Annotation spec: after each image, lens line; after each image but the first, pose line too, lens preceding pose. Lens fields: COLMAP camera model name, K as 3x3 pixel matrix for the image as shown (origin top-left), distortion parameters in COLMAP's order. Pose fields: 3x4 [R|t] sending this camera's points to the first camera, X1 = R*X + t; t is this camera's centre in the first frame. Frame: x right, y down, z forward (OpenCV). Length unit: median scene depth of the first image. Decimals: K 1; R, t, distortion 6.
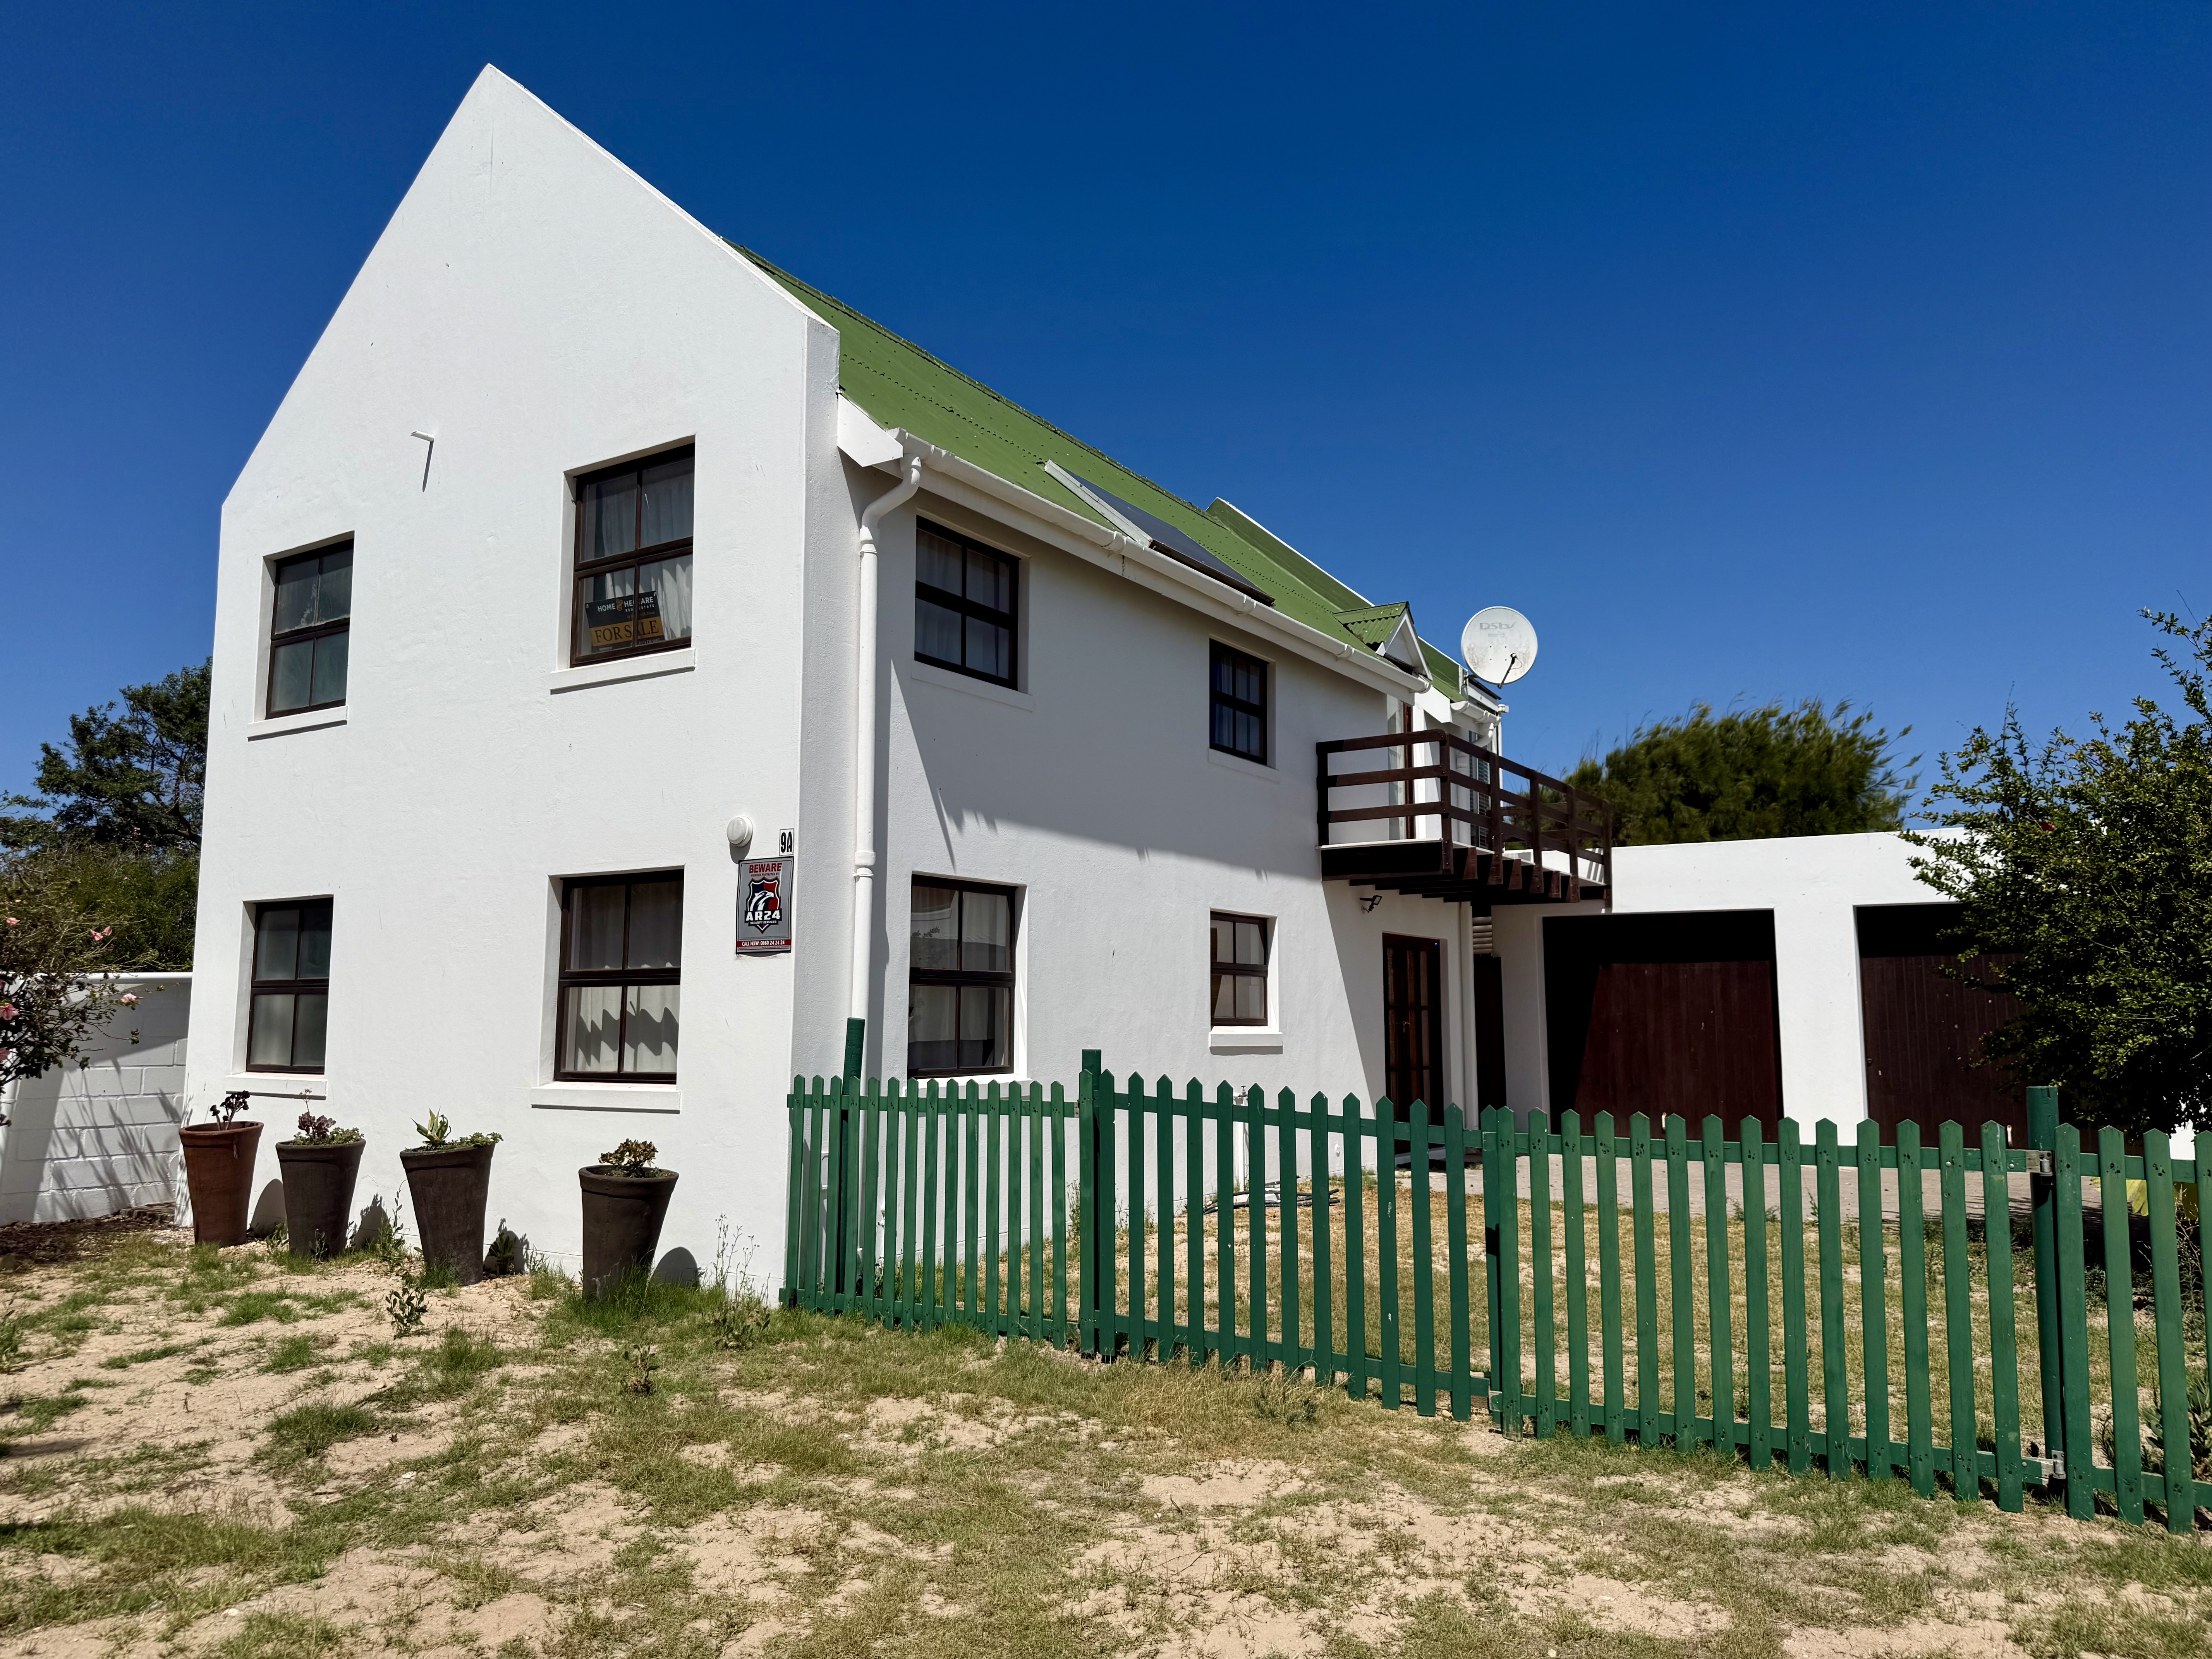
lens RADIAL K [[1736.9, 0, 1106.0], [0, 1736.9, 829.5], [0, 0, 1]] dist [-0.004620, 0.000406]
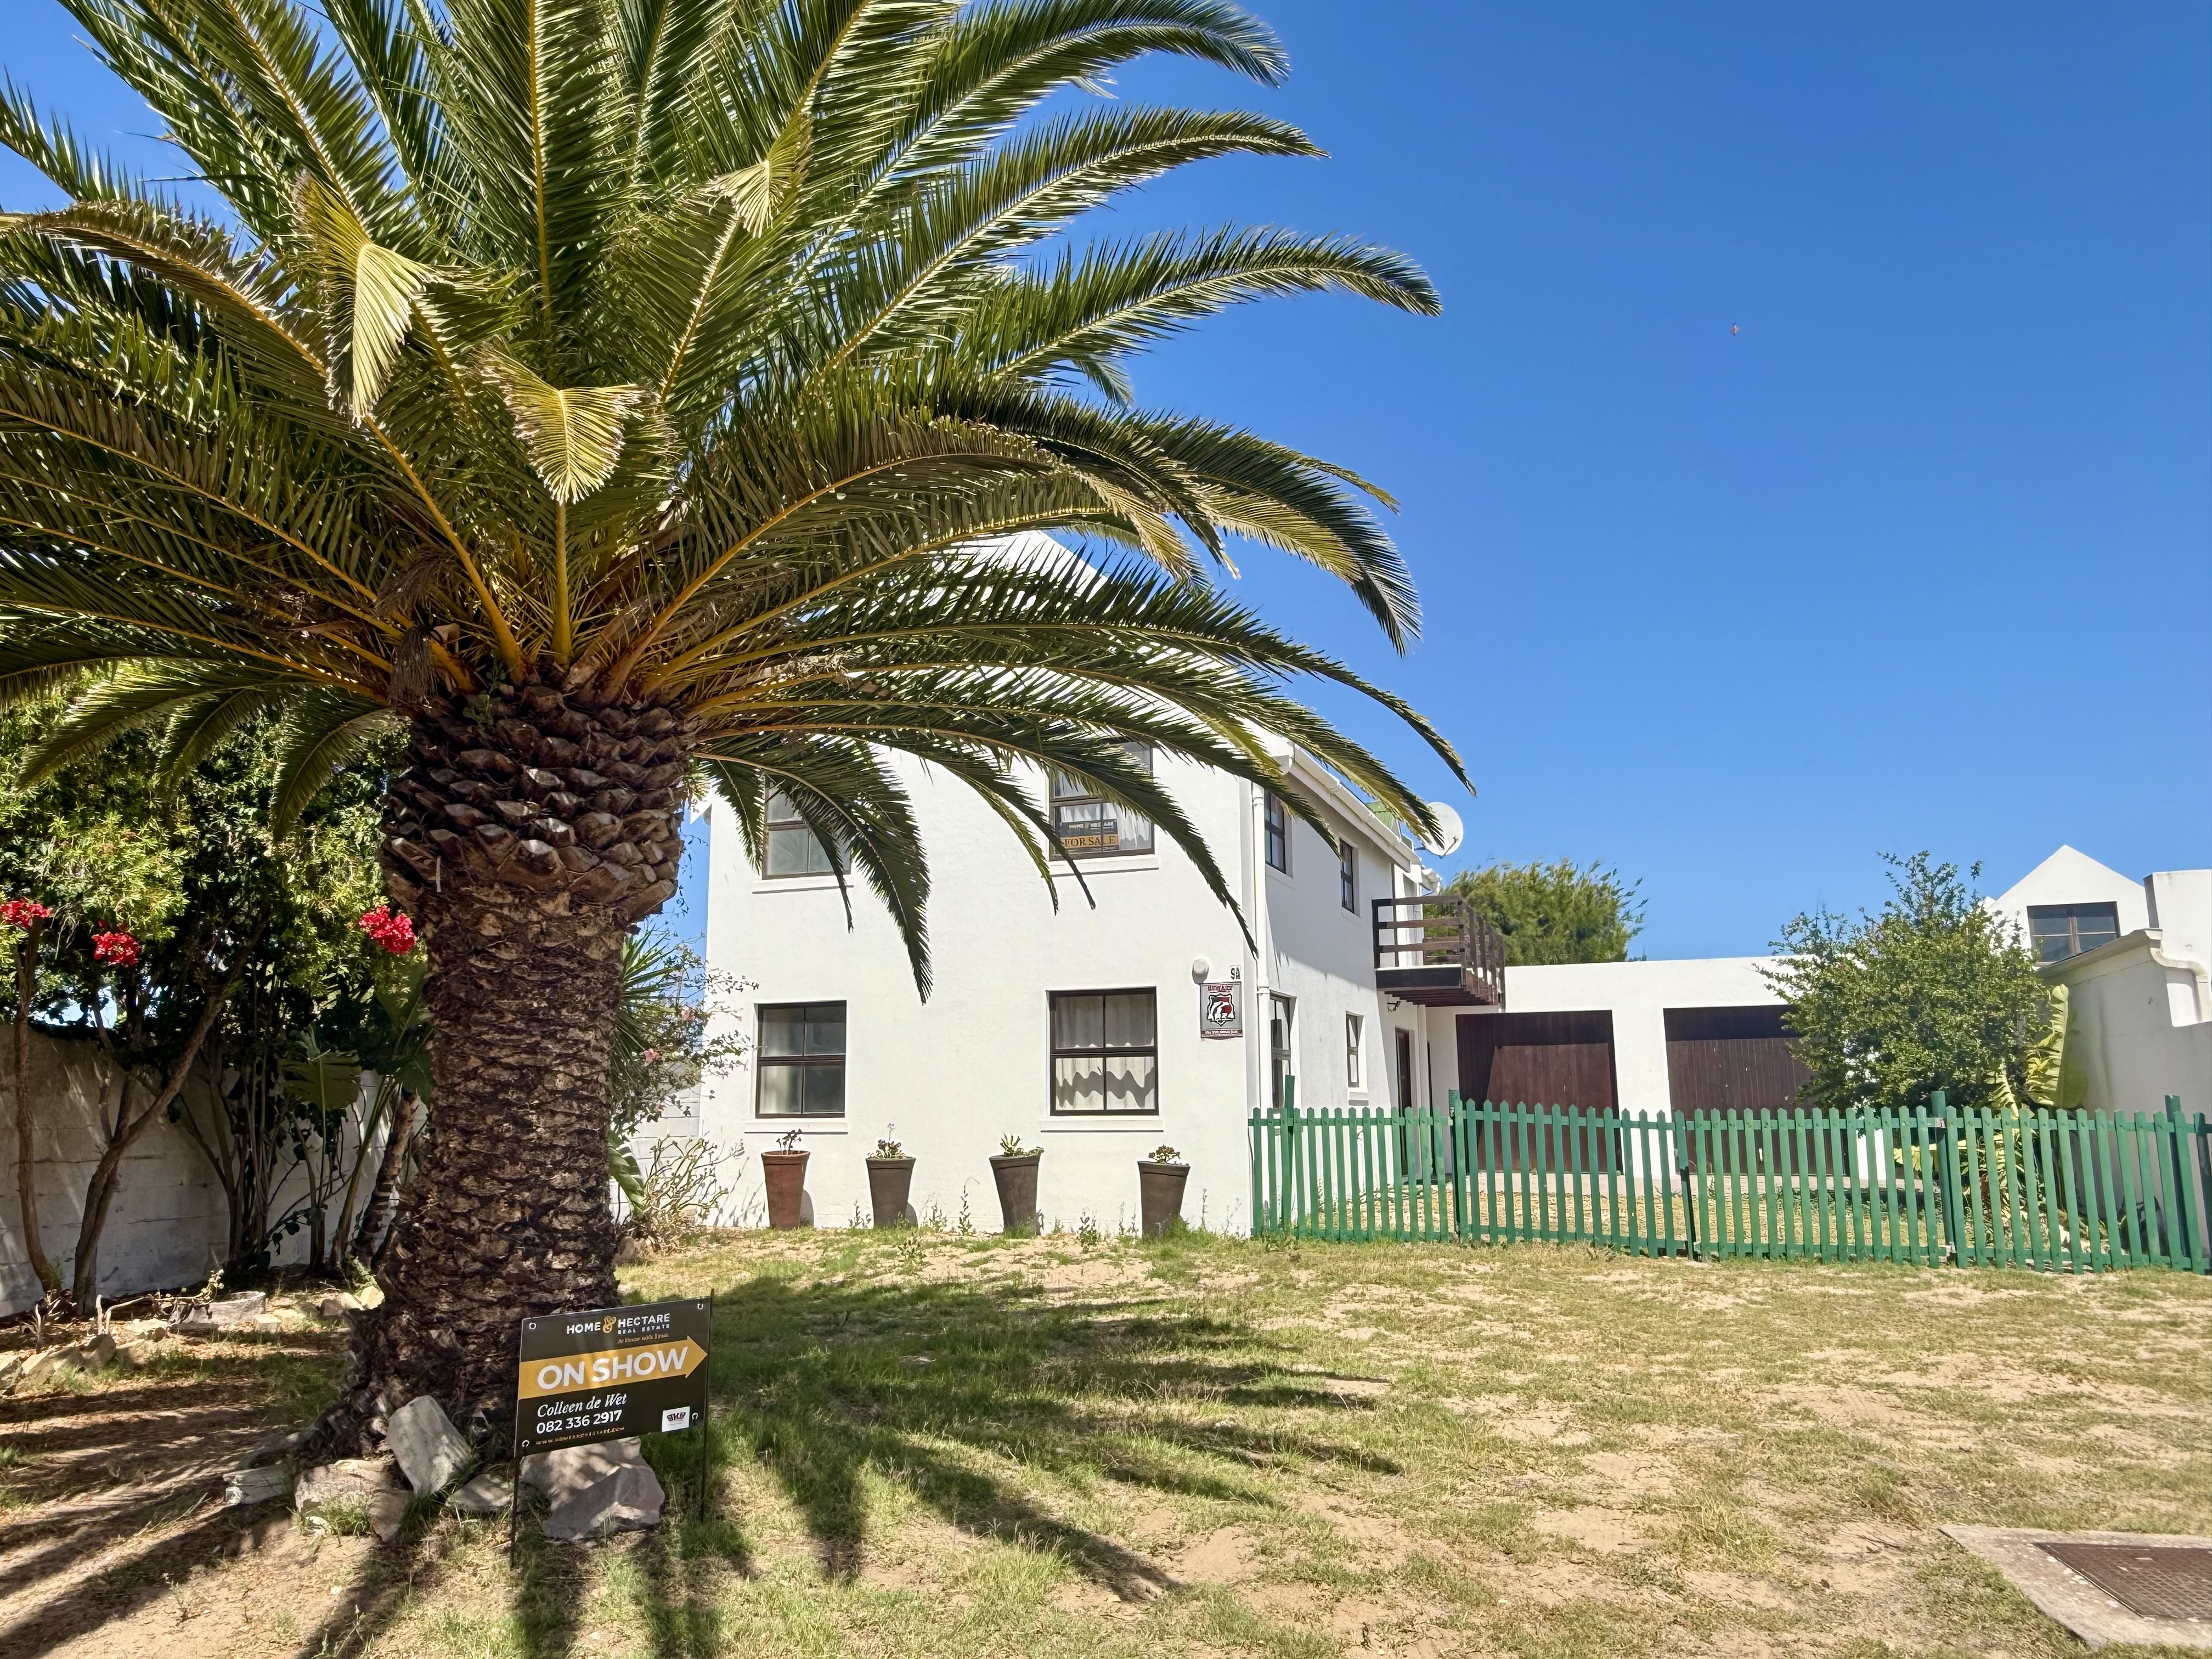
lens RADIAL K [[1736.9, 0, 1106.0], [0, 1736.9, 829.5], [0, 0, 1]] dist [-0.004620, 0.000406]
pose [[0.970118, 0.029152, 0.240874, -0.567232], [-0.016851, 0.998454, -0.052971, -0.032799], [-0.242046, 0.047329, 0.969110, -0.514626]]
